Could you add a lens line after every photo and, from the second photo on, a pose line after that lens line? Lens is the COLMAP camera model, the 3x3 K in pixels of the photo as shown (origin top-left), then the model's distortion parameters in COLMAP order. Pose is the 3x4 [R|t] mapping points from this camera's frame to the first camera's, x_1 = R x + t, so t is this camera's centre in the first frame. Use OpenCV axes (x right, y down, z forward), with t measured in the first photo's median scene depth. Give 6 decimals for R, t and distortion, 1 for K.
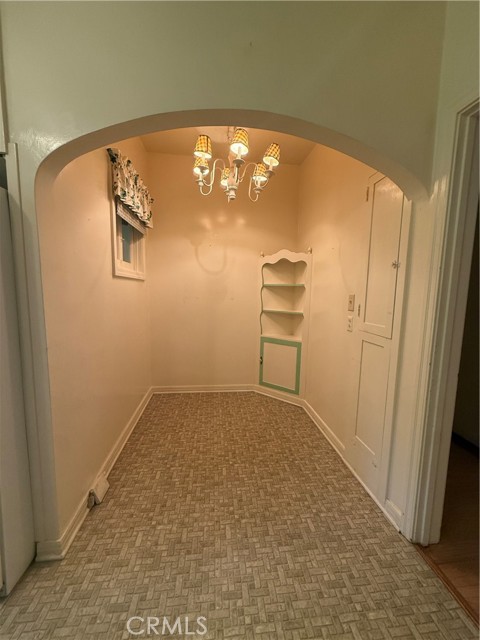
lens RADIAL K [[255.1, 0, 240.6], [0, 255.1, 319.5], [0, 0, 1]] dist [-0.001259, 0.000038]
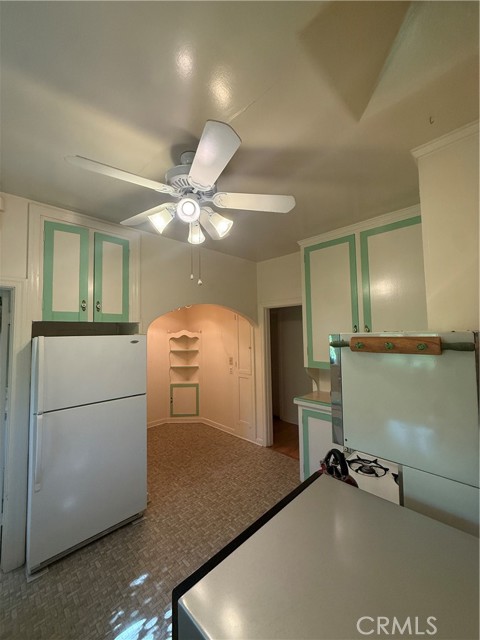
lens RADIAL K [[255.1, 0, 240.6], [0, 255.1, 319.5], [0, 0, 1]] dist [-0.001259, 0.000038]
pose [[0.781796, -0.002157, 0.623531, -0.610482], [0.104073, 0.986418, -0.127076, -0.087826], [-0.614788, 0.164240, 0.771402, -0.575203]]
